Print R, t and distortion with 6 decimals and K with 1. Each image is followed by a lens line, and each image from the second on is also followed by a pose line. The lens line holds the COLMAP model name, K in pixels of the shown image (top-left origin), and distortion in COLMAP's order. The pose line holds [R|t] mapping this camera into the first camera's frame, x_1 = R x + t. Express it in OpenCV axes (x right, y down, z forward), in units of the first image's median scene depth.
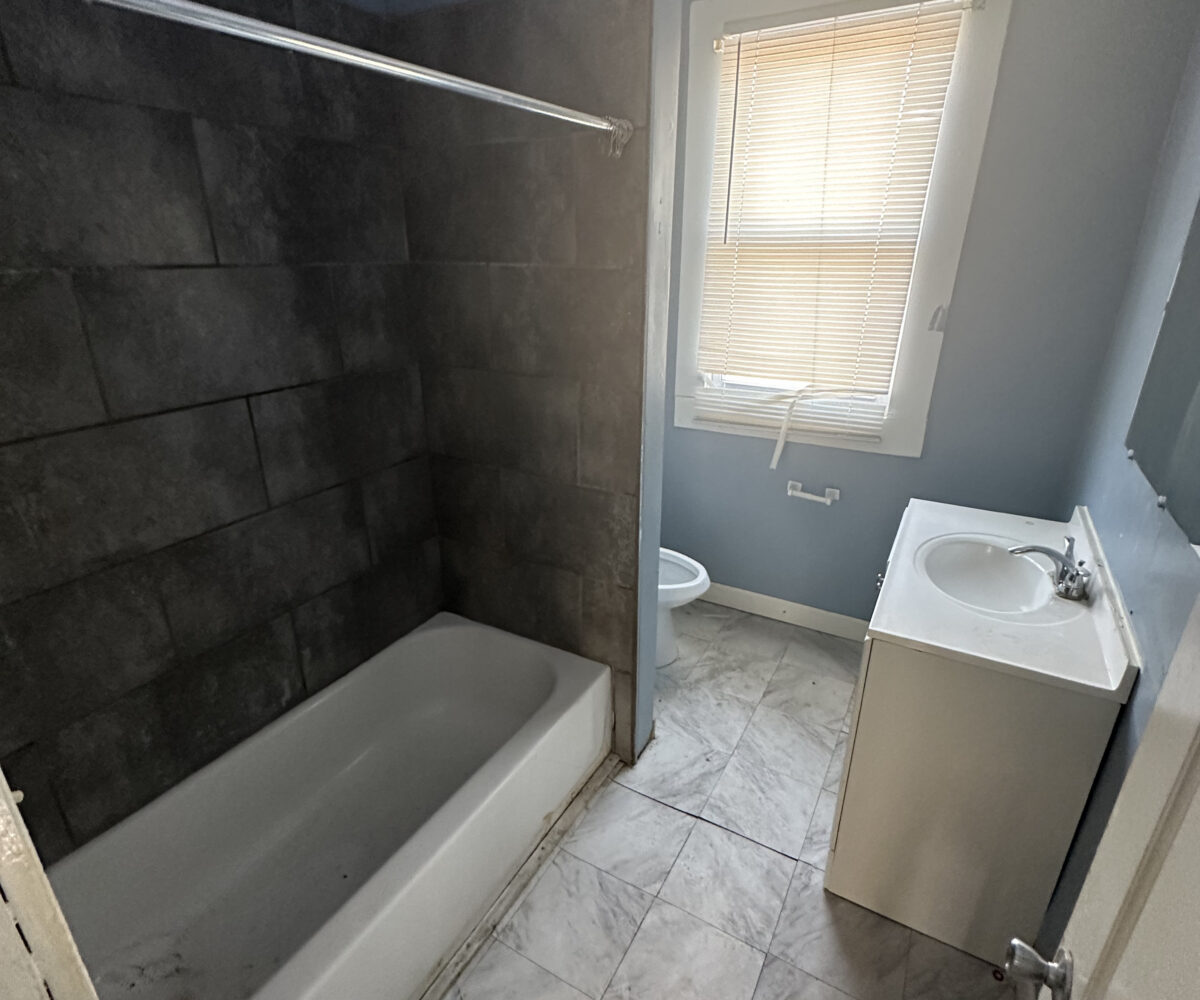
lens RADIAL K [[640.1, 0, 597.6], [0, 640.1, 498.4], [0, 0, 1]] dist [-0.001004, -0.000451]
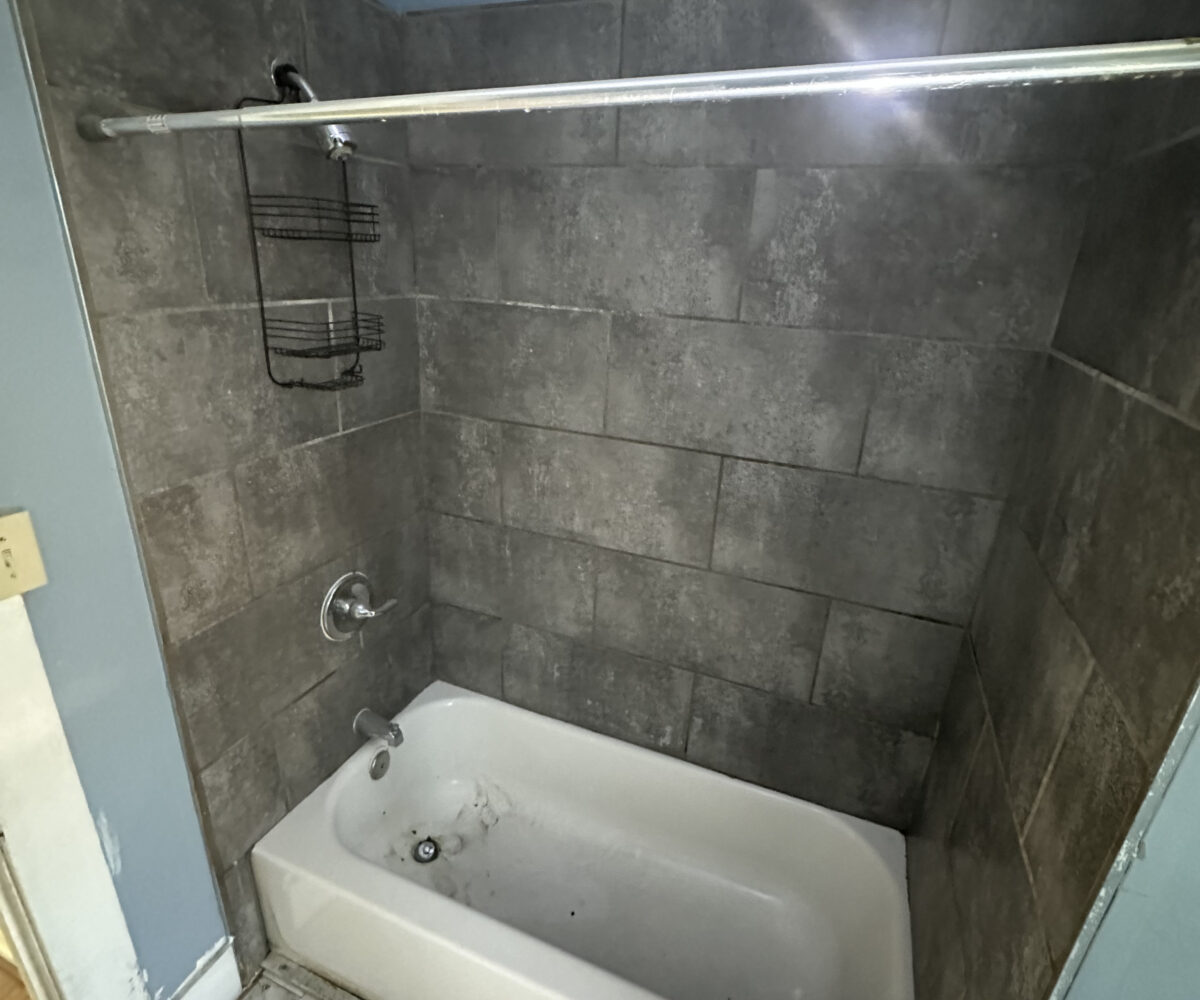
lens RADIAL K [[640.1, 0, 597.6], [0, 640.1, 500.5], [0, 0, 1]] dist [-0.001004, -0.000451]
pose [[0.135431, 0.364686, -0.921229, 0.333645], [-0.405015, 0.868939, 0.284444, -0.304385], [0.904224, 0.334589, 0.265385, 0.618753]]
